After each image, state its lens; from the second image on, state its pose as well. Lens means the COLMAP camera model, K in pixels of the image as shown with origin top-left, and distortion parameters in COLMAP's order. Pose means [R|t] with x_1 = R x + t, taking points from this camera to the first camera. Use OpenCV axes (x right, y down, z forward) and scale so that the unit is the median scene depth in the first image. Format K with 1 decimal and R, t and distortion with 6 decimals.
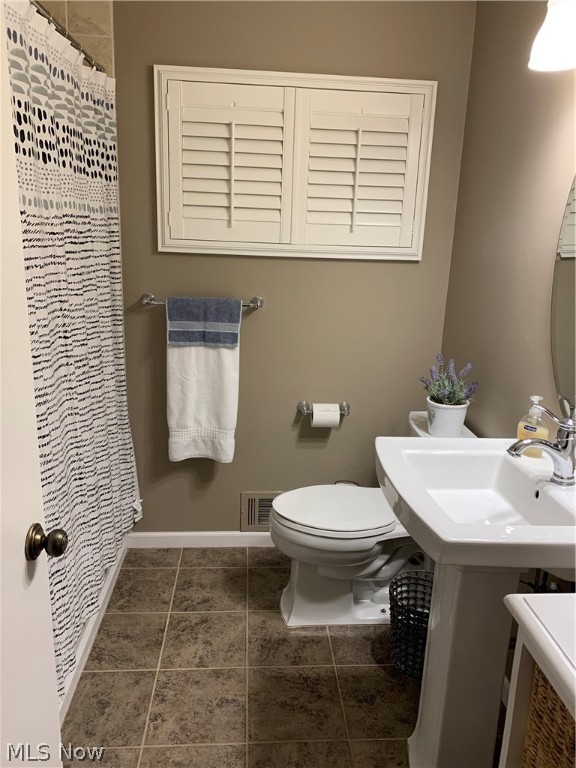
lens RADIAL K [[587.2, 0, 287.3], [0, 587.2, 381.5], [0, 0, 1]] dist [0.025741, -0.033189]
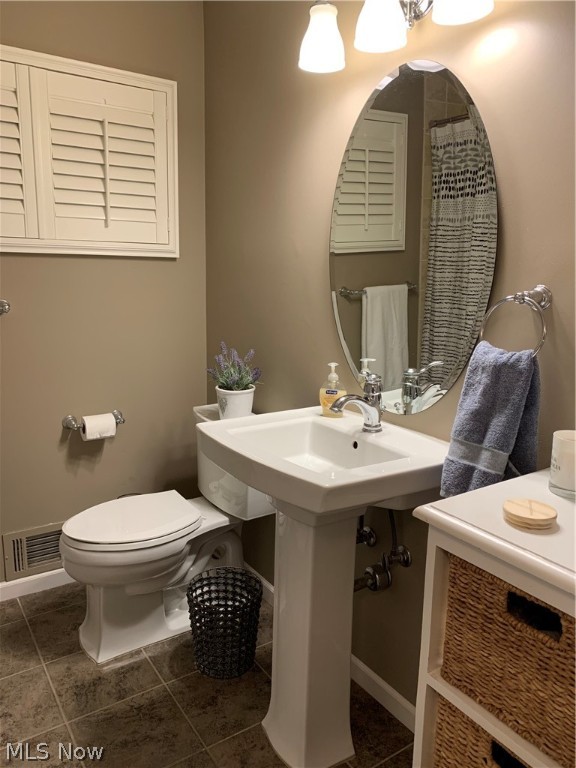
lens RADIAL K [[587.2, 0, 289.0], [0, 587.2, 382.6], [0, 0, 1]] dist [0.025741, -0.033189]
pose [[0.861760, -0.112904, 0.494593, -0.144254], [0.135436, 0.990737, -0.009817, 0.044571], [-0.488903, 0.075446, 0.869069, 0.057516]]
